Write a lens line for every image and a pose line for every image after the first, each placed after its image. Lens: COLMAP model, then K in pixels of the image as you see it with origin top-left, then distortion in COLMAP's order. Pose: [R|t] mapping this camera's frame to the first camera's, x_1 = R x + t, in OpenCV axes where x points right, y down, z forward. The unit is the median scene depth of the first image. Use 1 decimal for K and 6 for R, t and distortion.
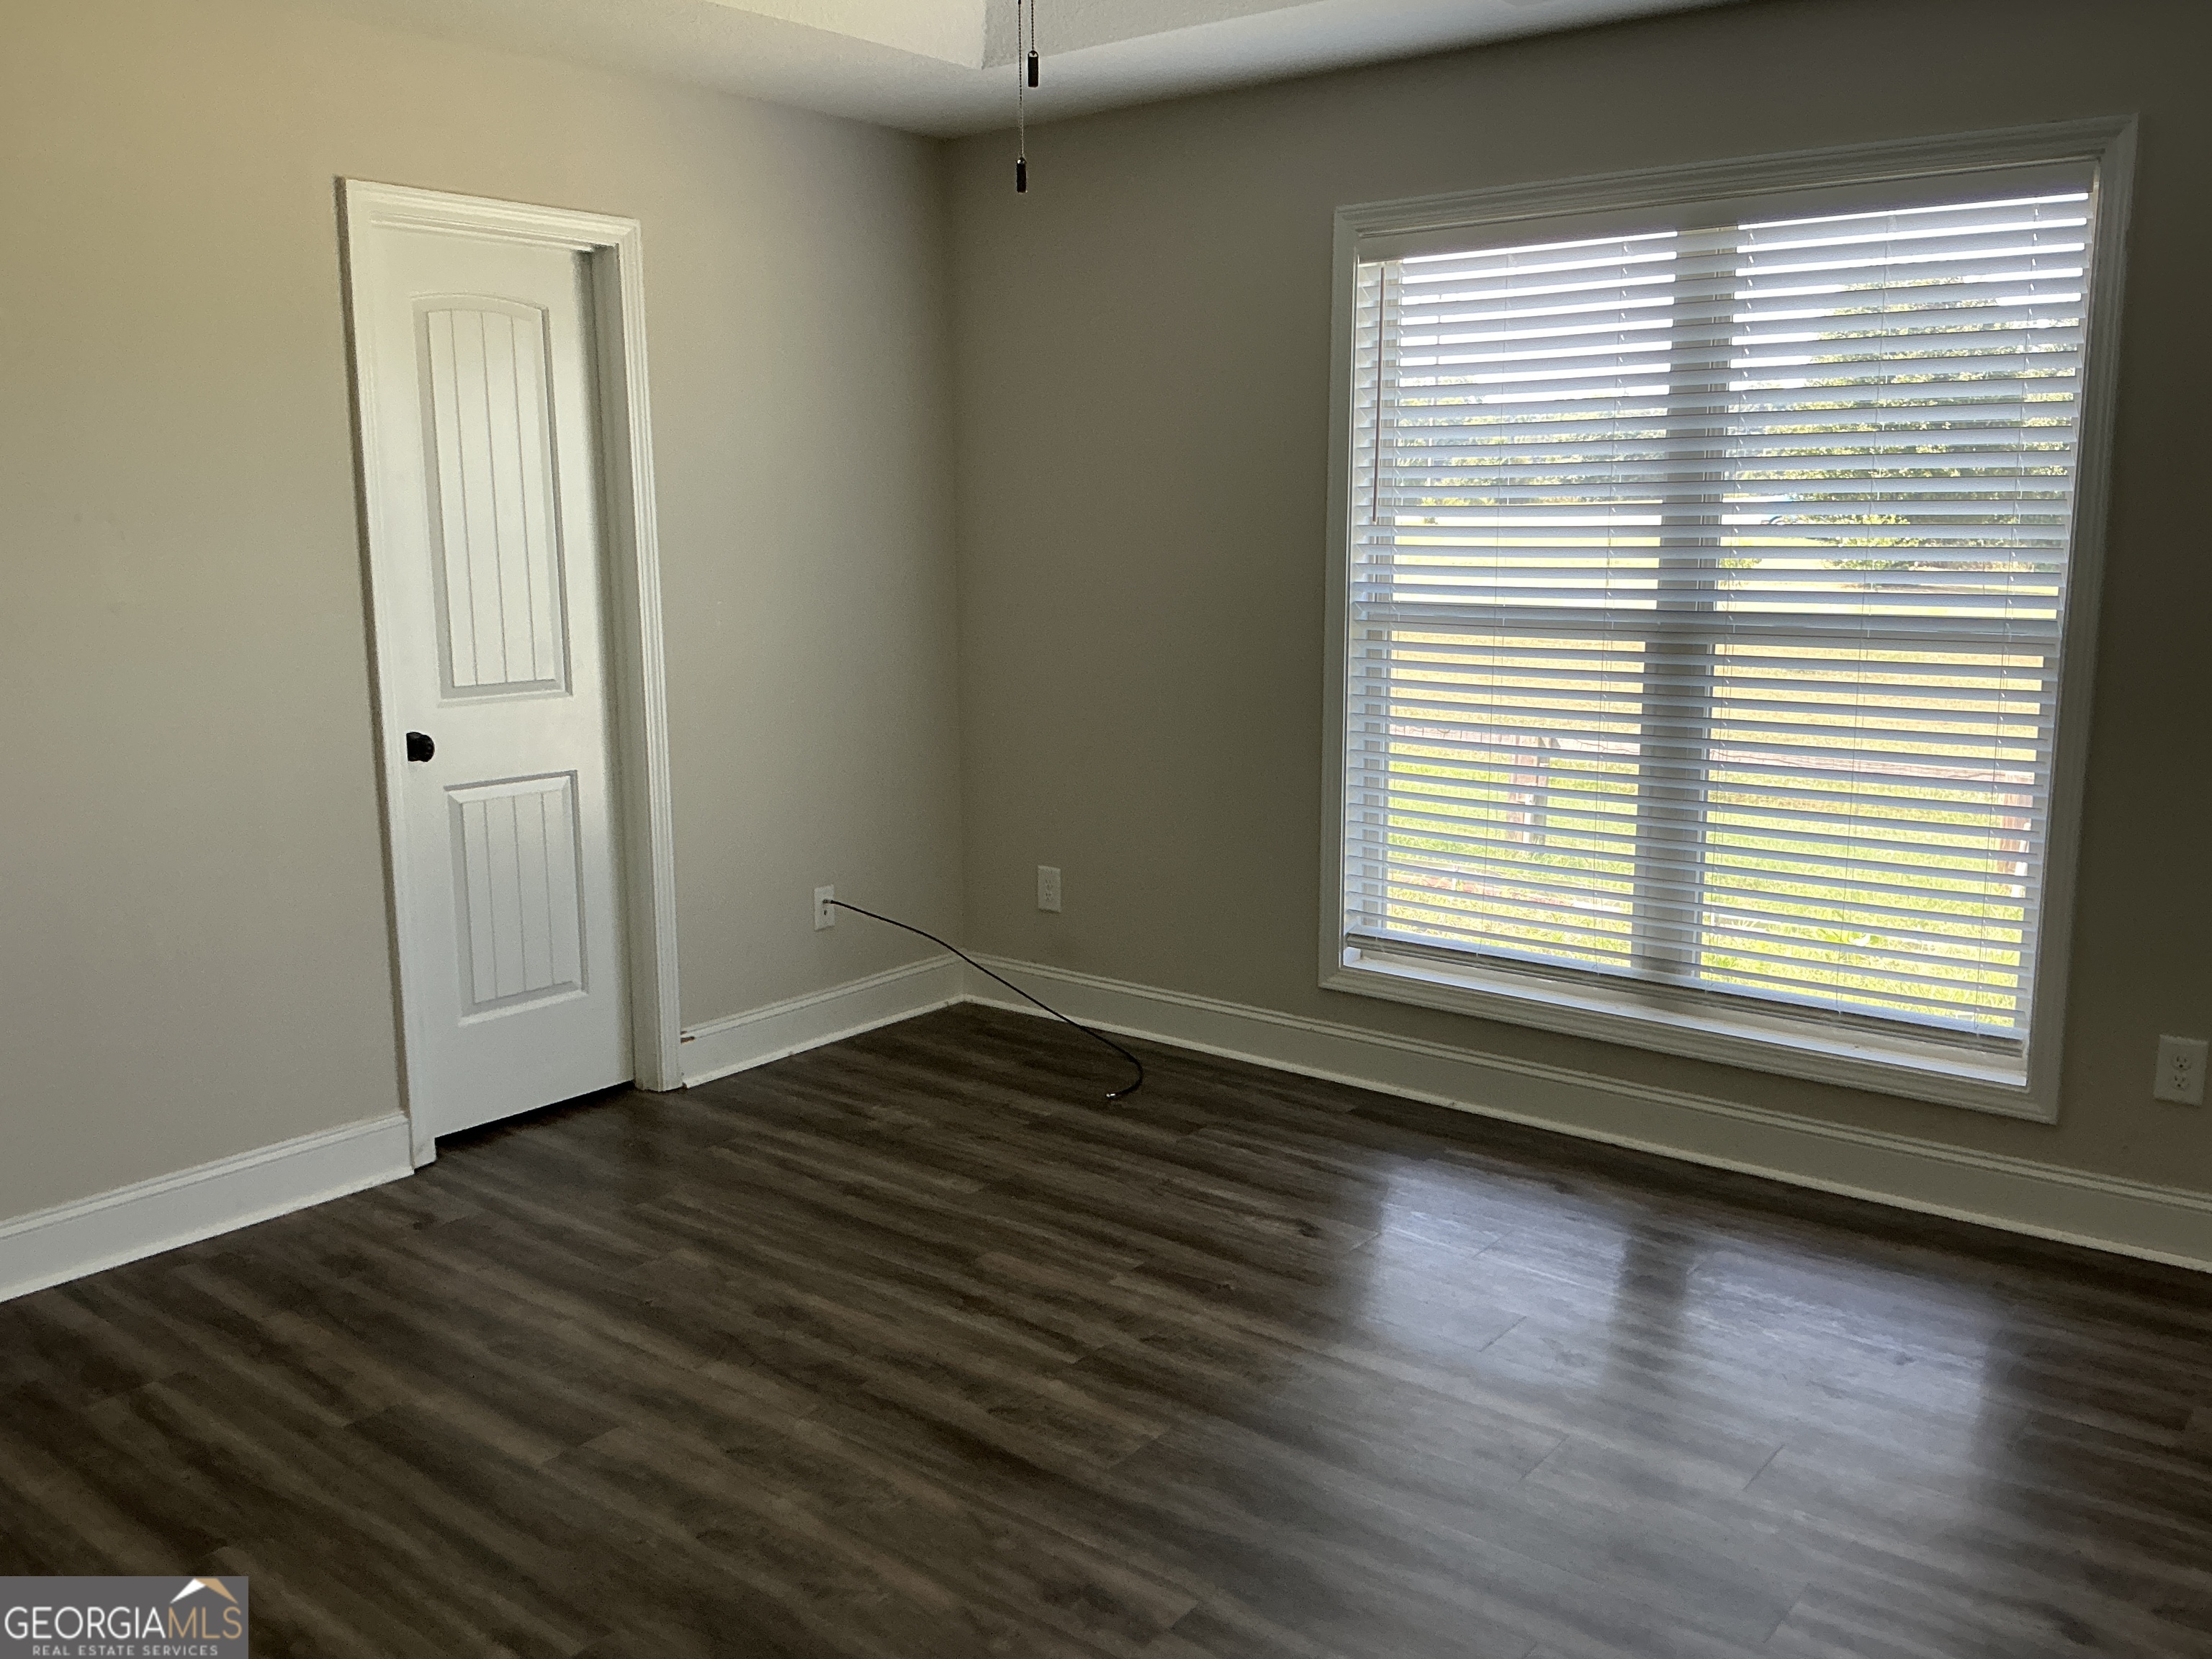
lens RADIAL K [[1856.6, 0, 1106.0], [0, 1856.6, 829.5], [0, 0, 1]] dist [0.146529, -0.303643]
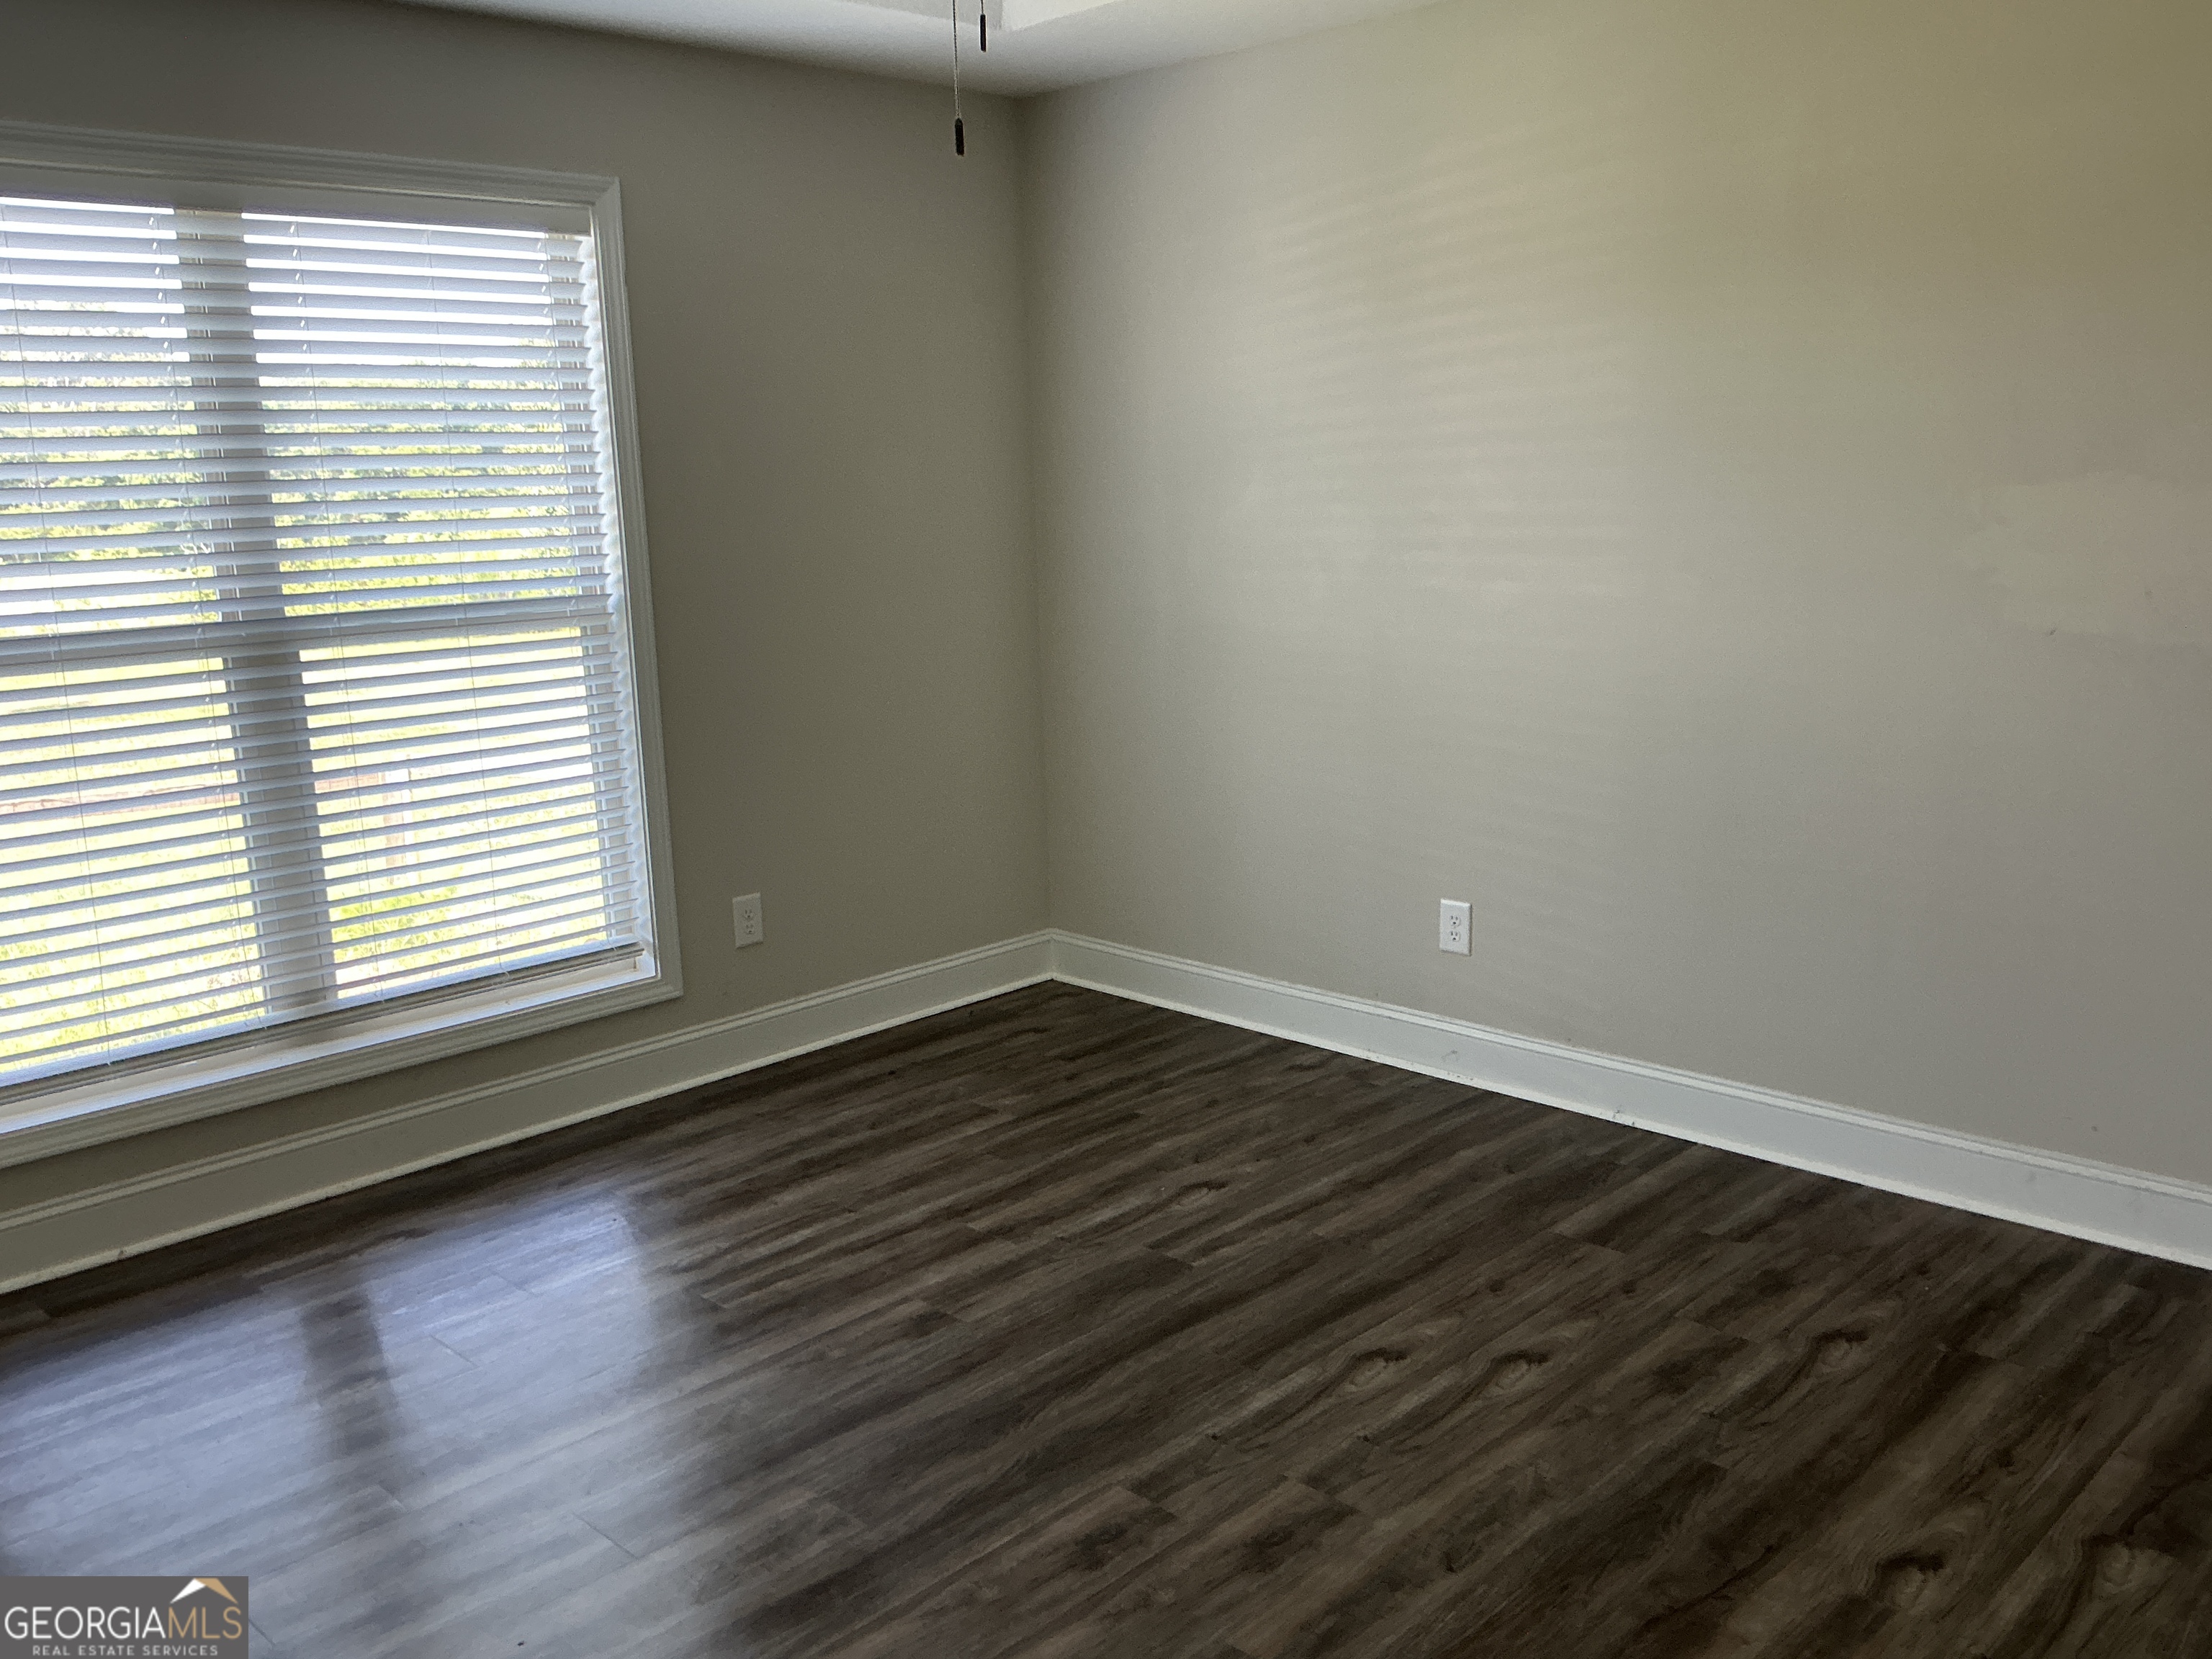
lens RADIAL K [[1860.7, 0, 1109.6], [0, 1860.7, 795.8], [0, 0, 1]] dist [0.191695, -0.293171]
pose [[0.110917, -0.164885, 0.980056, -0.600216], [0.207852, 0.968181, 0.139364, -0.077735], [-0.971851, 0.188249, 0.141660, 0.482342]]
